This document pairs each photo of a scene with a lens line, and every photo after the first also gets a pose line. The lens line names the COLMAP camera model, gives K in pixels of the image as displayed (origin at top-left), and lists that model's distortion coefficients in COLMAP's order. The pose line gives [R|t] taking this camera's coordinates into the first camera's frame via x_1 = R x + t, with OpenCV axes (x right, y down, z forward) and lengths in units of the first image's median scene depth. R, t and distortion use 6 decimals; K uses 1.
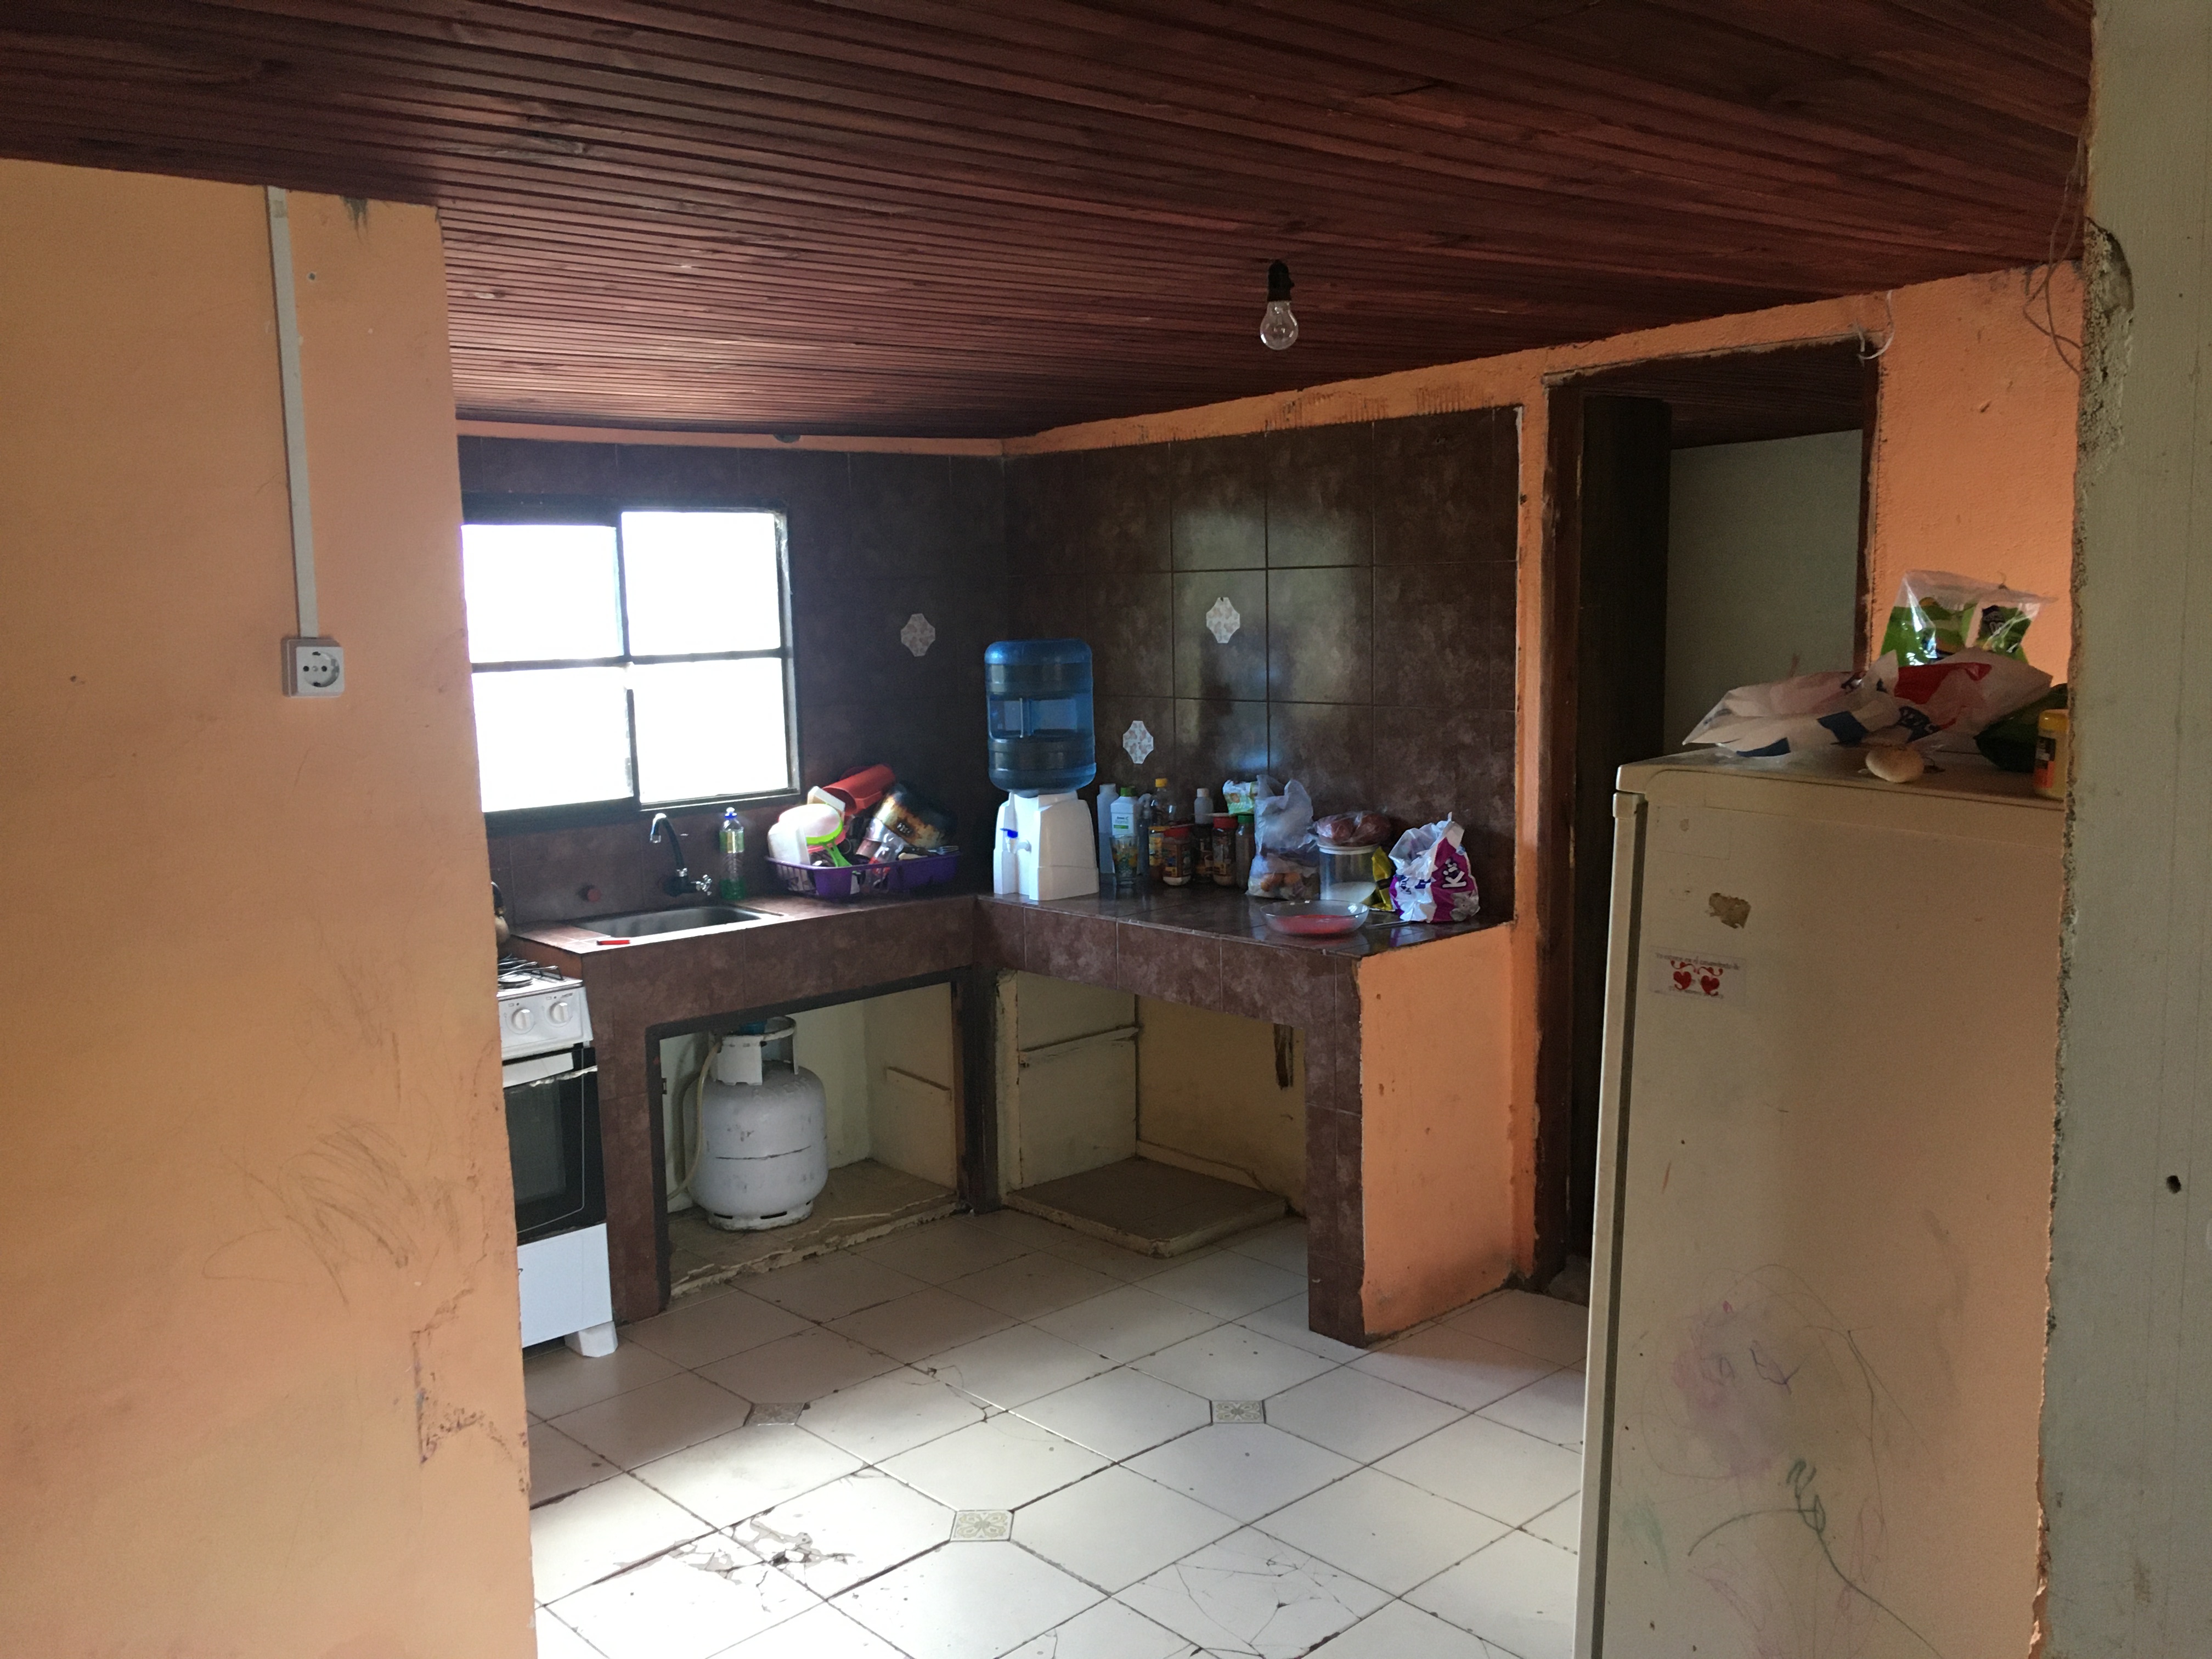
lens RADIAL K [[1892.3, 0, 1111.0], [0, 1892.3, 813.0], [0, 0, 1]] dist [0.059452, -0.017987]
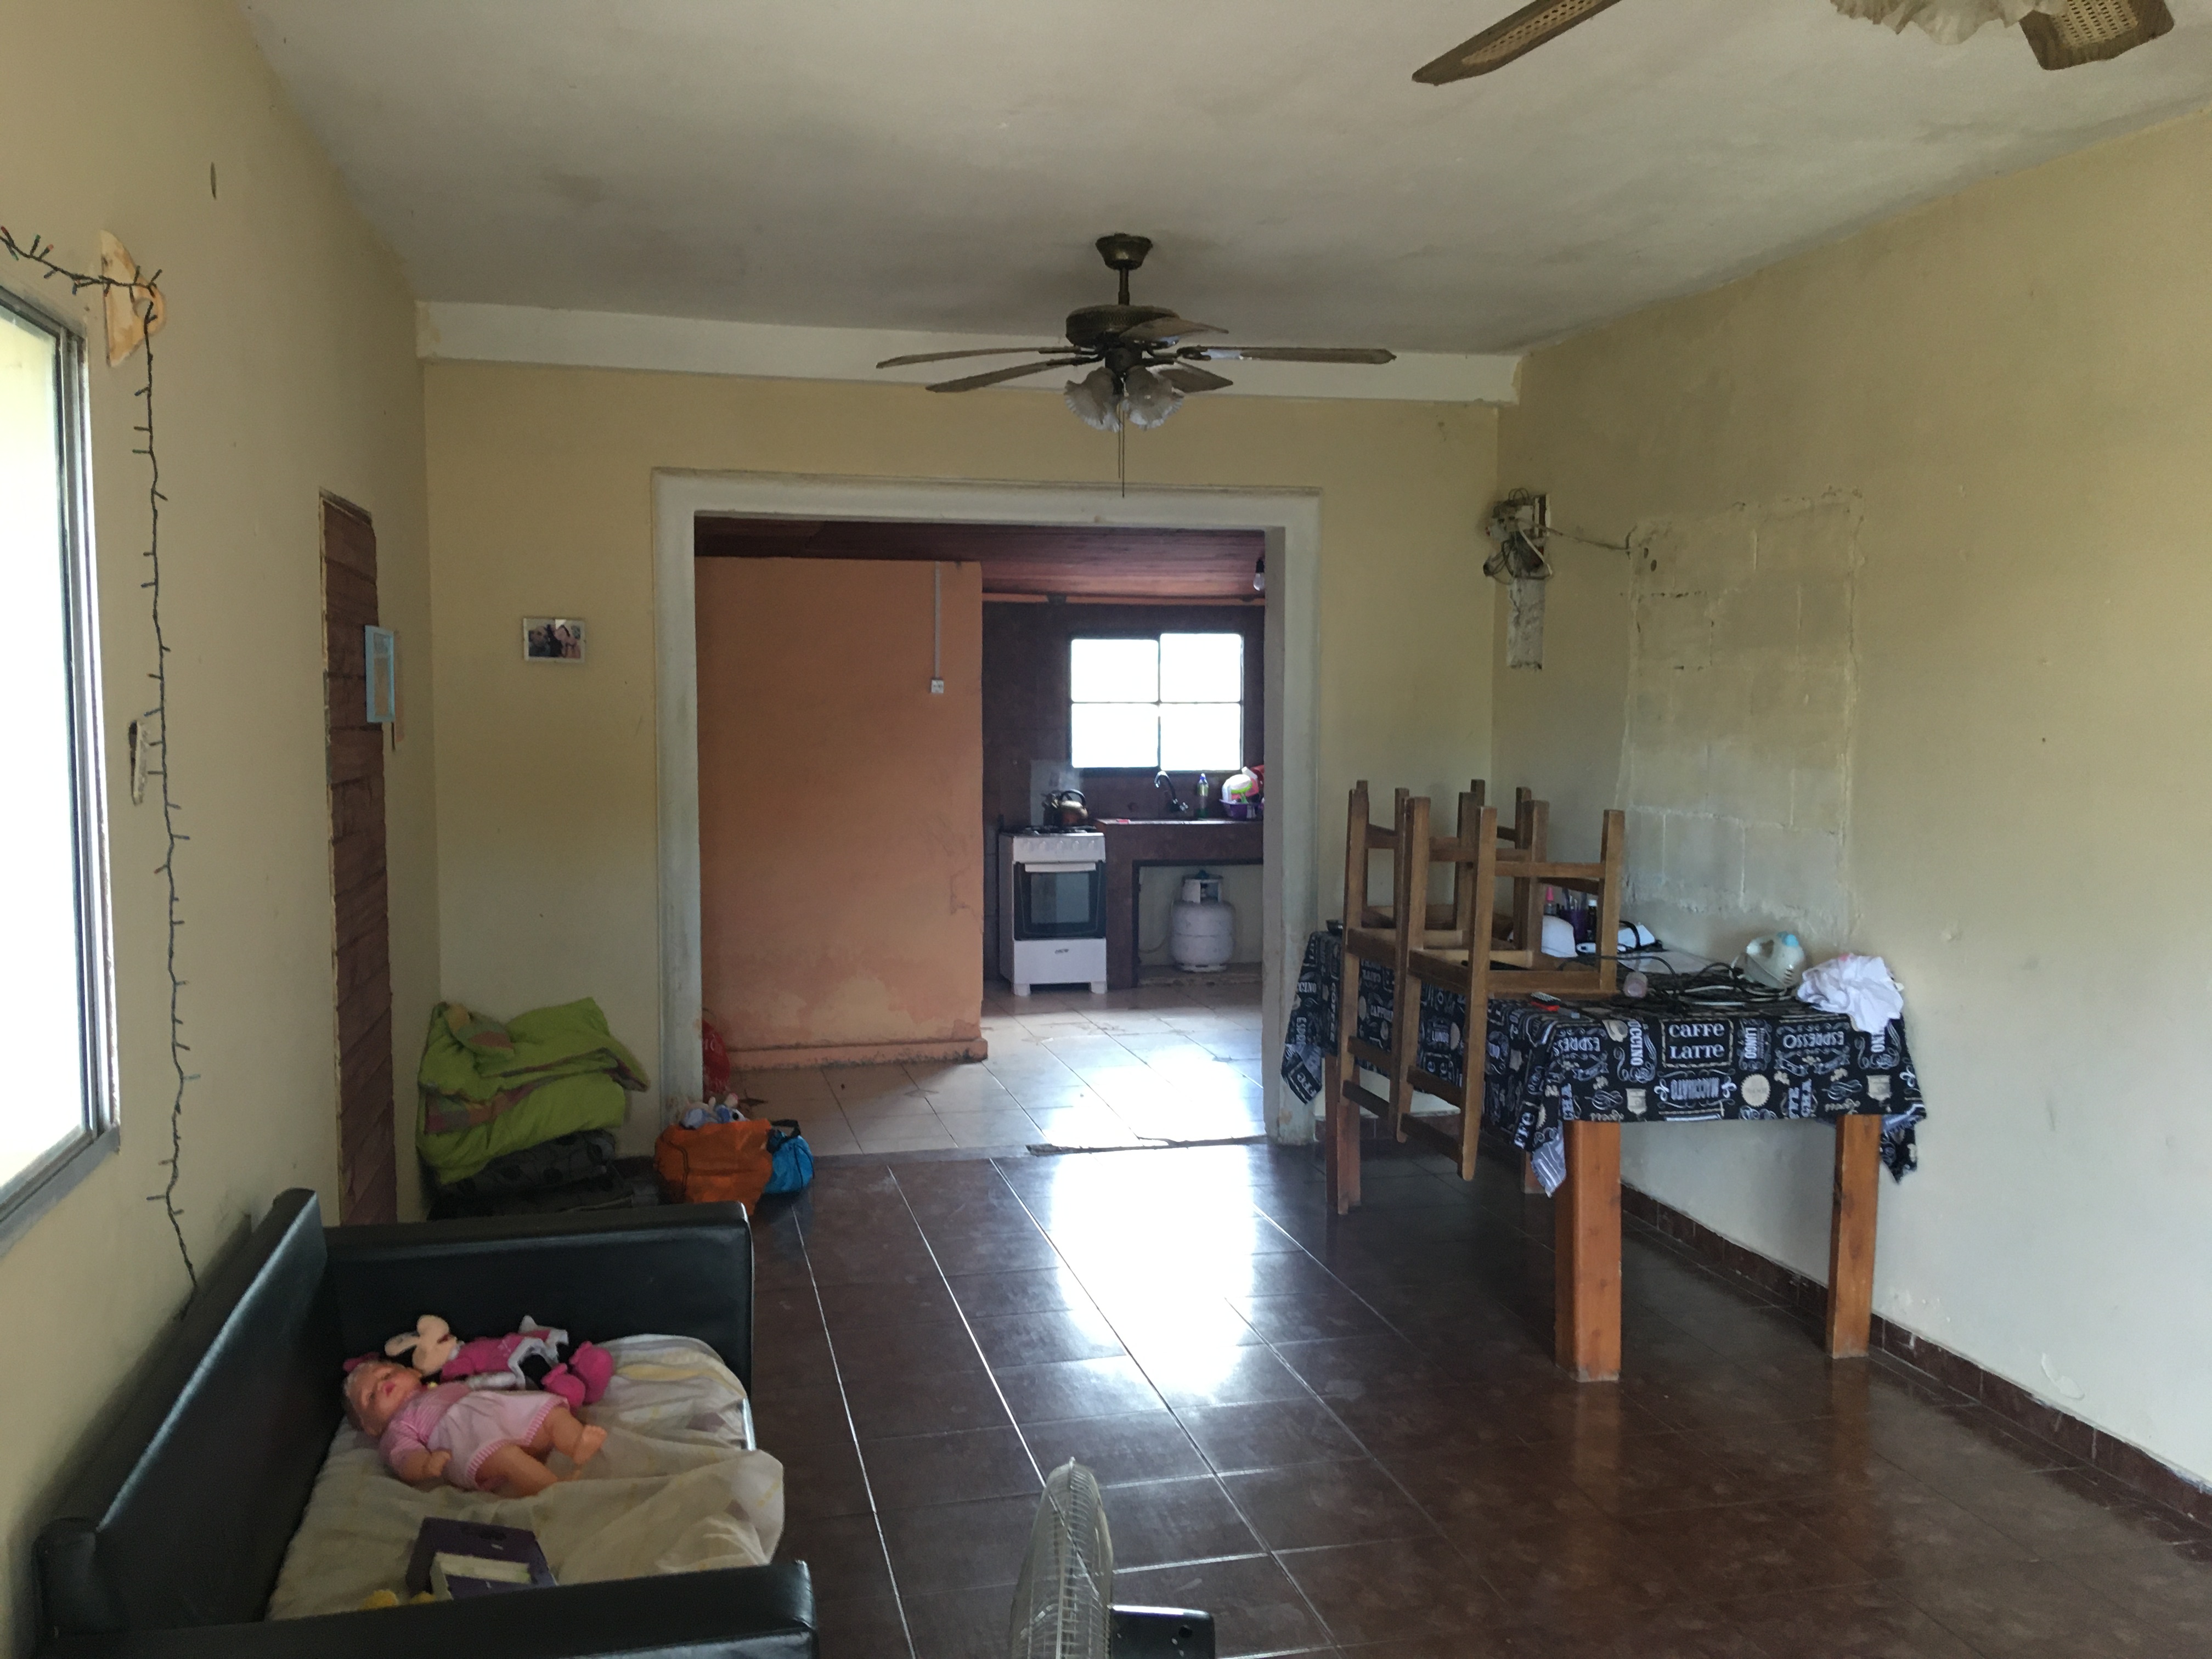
lens RADIAL K [[1892.3, 0, 1105.2], [0, 1892.3, 837.1], [0, 0, 1]] dist [0.059452, -0.017987]
pose [[0.877396, 0.060464, -0.475941, 0.726999], [-0.074795, 0.997136, -0.011207, 0.101409], [0.473900, 0.045431, 0.879406, -0.916508]]
